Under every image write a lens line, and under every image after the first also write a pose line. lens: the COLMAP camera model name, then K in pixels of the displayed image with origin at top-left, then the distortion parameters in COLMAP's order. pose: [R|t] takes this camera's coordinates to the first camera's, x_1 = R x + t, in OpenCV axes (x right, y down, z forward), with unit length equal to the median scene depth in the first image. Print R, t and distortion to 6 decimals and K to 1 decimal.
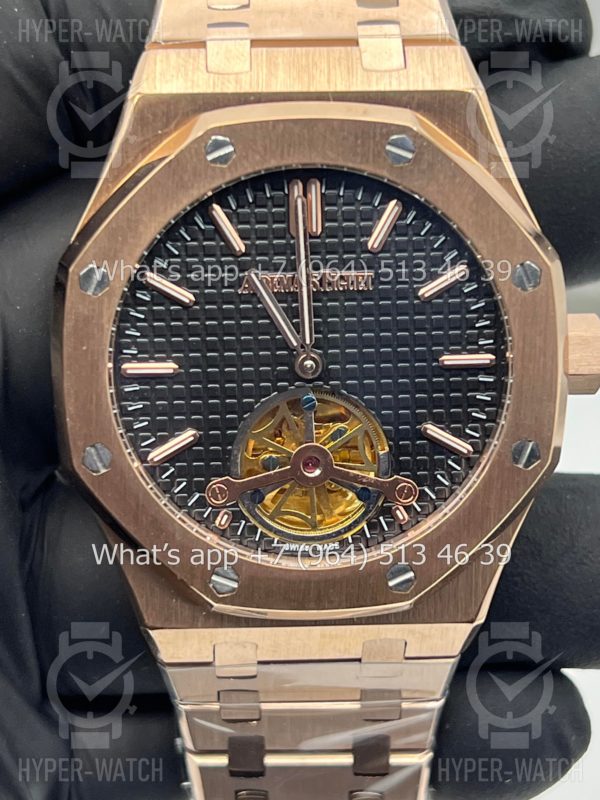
lens RADIAL K [[1904.6, 0, 303.2], [0, 1904.6, 397.9], [0, 0, 1]] dist [0.277696, 0.000000]
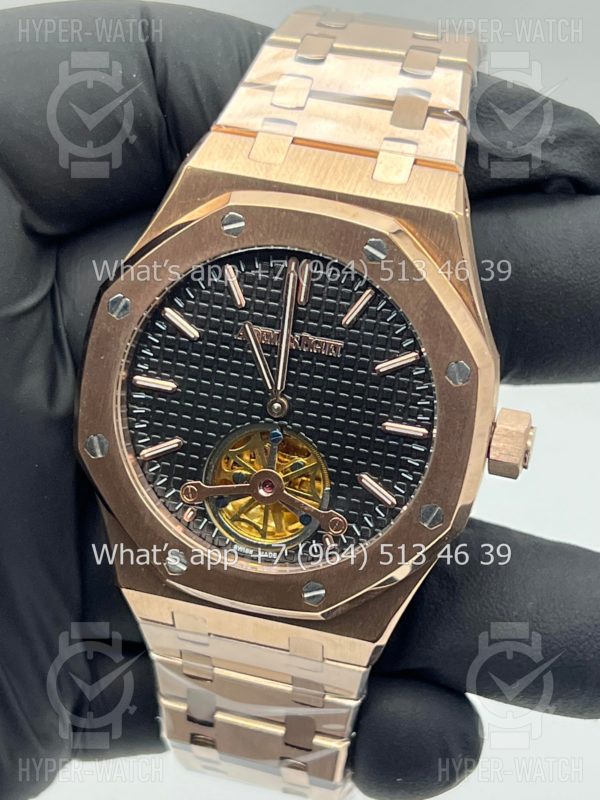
lens RADIAL K [[1904.6, 0, 301.3], [0, 1904.6, 394.2], [0, 0, 1]] dist [0.277696, 0.000000]
pose [[0.956103, 0.204412, -0.209960, 0.272392], [-0.200547, 0.978876, 0.039771, -0.076679], [0.213654, 0.004082, 0.976901, -0.194749]]
